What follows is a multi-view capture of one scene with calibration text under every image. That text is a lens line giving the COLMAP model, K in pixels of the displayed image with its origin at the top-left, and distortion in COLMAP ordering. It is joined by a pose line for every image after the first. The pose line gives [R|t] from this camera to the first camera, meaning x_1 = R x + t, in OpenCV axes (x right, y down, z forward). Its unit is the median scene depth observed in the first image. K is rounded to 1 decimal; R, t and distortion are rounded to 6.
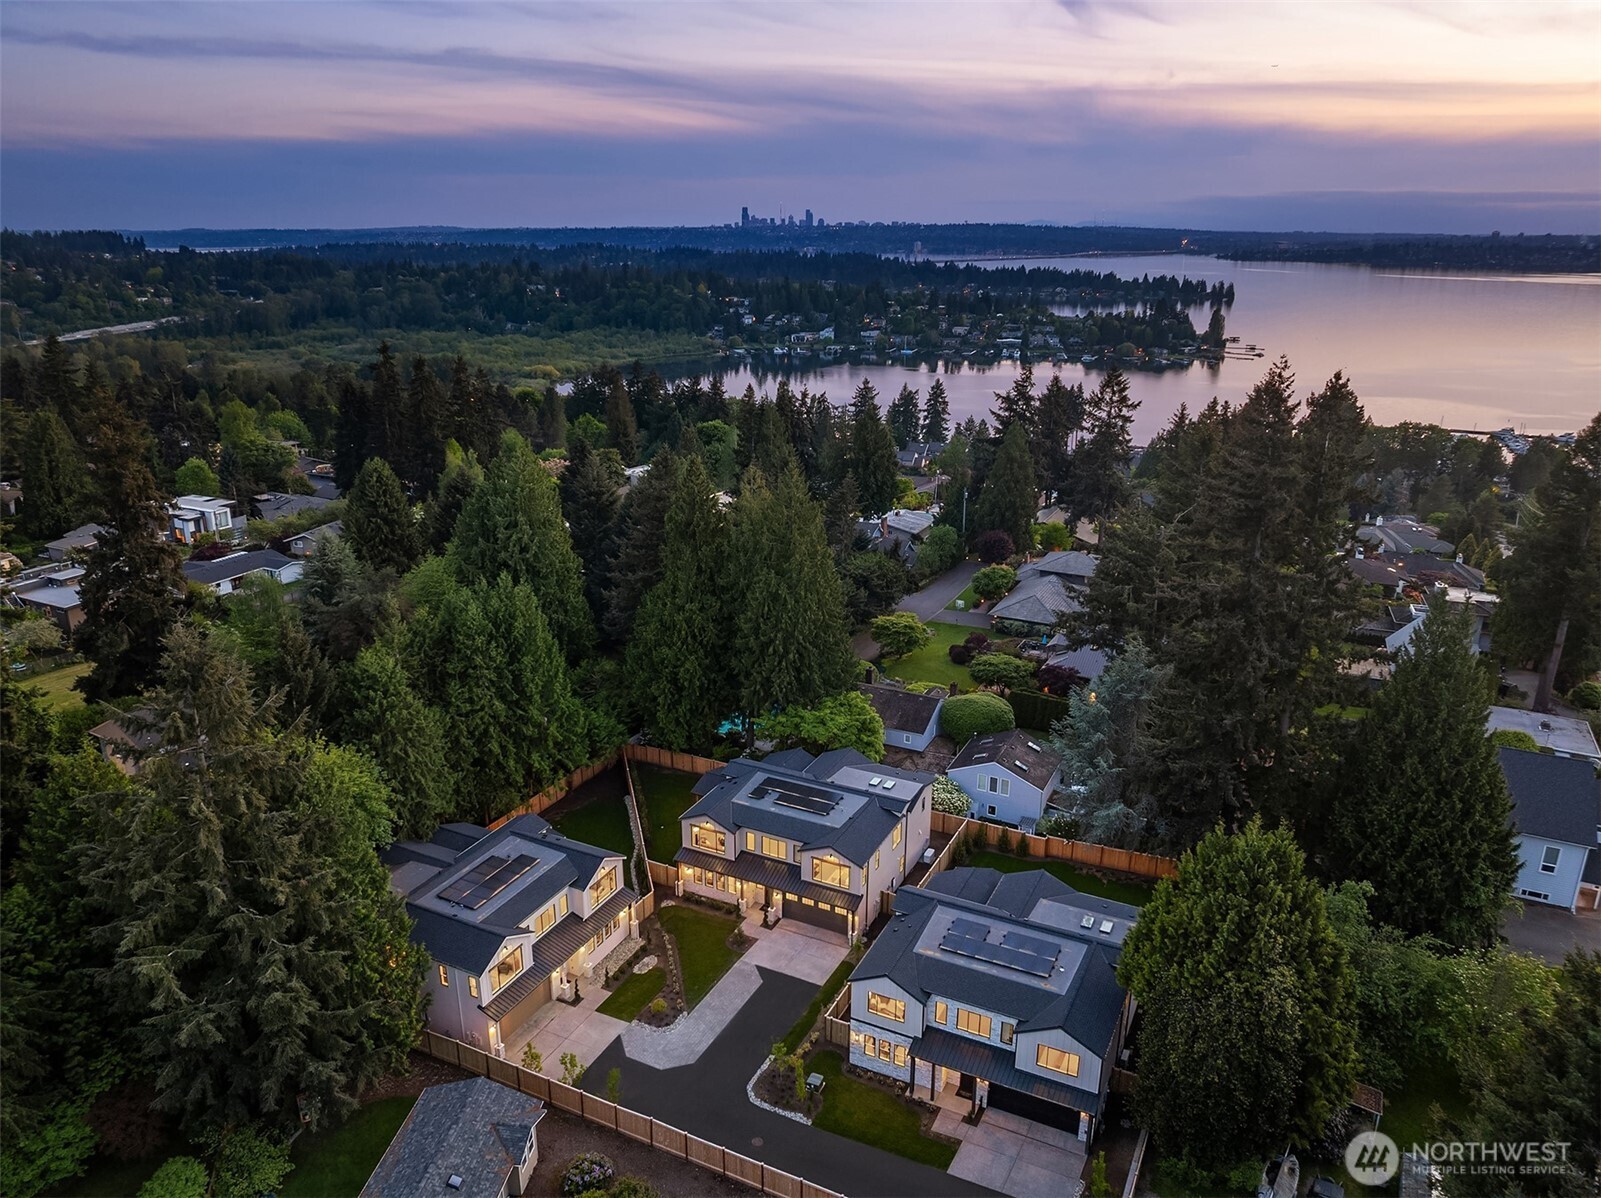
lens RADIAL K [[1125.3, 0, 800.9], [0, 1125.3, 594.0], [0, 0, 1]] dist [-0.032091, -0.003034]
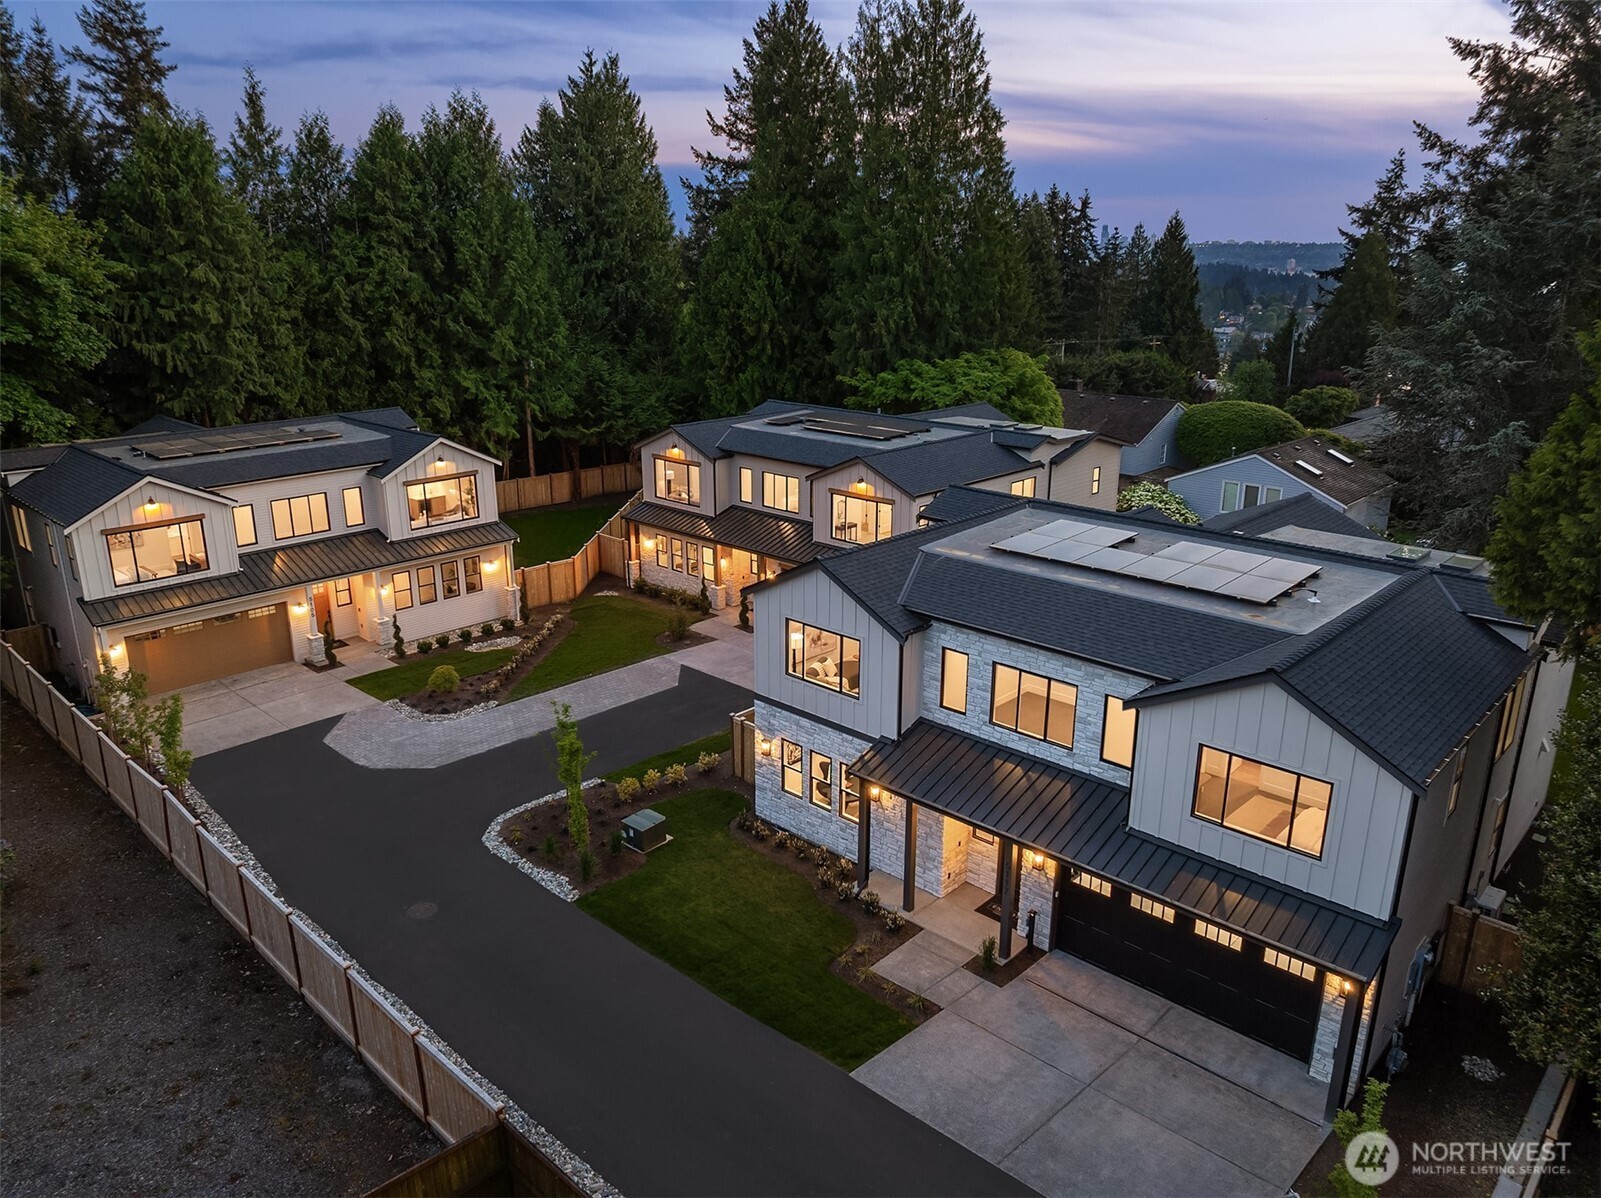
lens RADIAL K [[1125.3, 0, 795.9], [0, 1125.3, 599.8], [0, 0, 1]] dist [-0.032091, -0.003034]
pose [[0.954312, 0.083917, -0.286787, 0.164582], [-0.086182, 0.996268, 0.004743, 0.319088], [0.286115, 0.020190, 0.957983, 0.569623]]
